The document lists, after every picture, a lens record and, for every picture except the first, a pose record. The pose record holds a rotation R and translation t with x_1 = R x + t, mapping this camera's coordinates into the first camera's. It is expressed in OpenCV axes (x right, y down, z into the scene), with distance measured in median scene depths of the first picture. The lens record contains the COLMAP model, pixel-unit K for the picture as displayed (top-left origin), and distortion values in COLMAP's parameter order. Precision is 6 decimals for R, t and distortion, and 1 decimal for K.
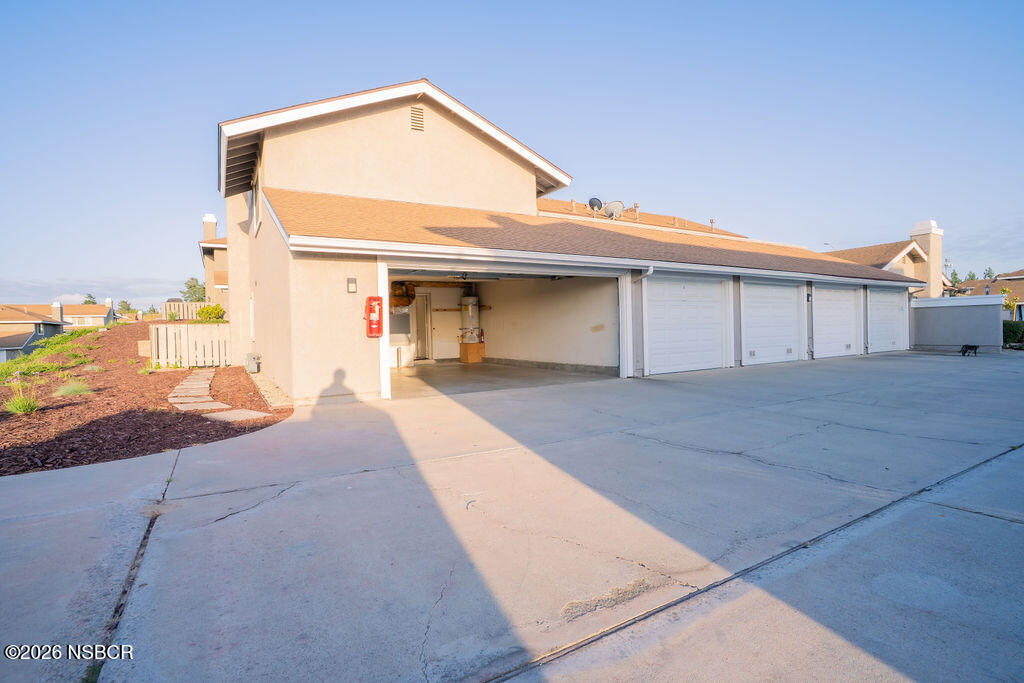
lens RADIAL K [[499.8, 0, 512.6], [0, 499.8, 341.0], [0, 0, 1]] dist [-0.056174, 0.021425]
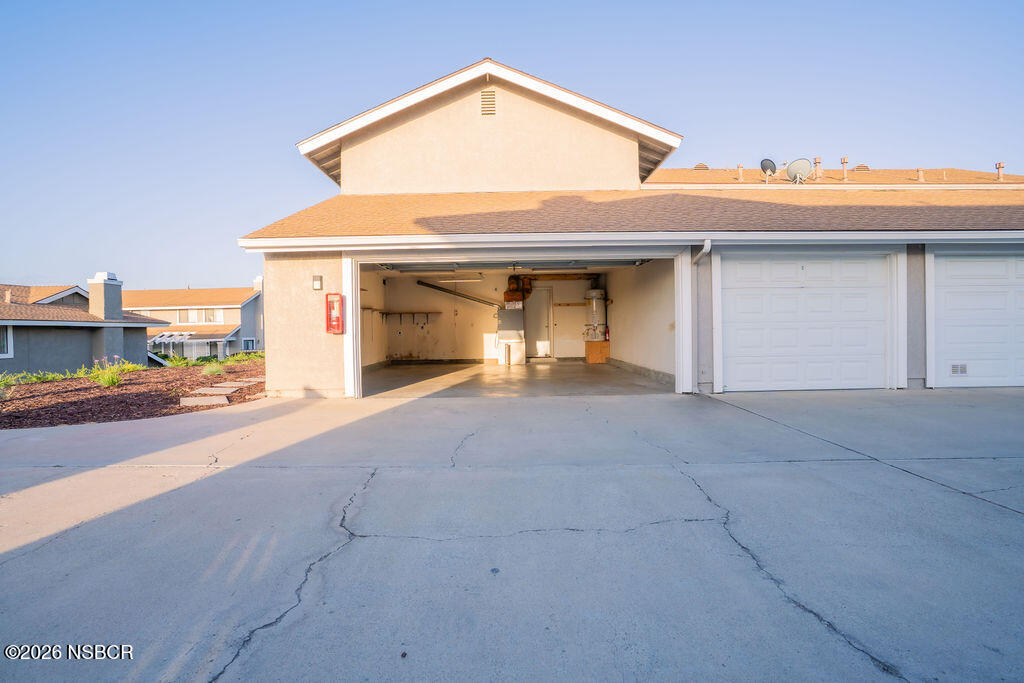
lens RADIAL K [[499.8, 0, 505.1], [0, 499.8, 340.7], [0, 0, 1]] dist [-0.056174, 0.021425]
pose [[0.862129, 0.022467, -0.506190, 0.278831], [-0.017510, 0.999741, 0.014551, -0.008181], [0.506386, -0.003682, 0.862299, 0.172730]]
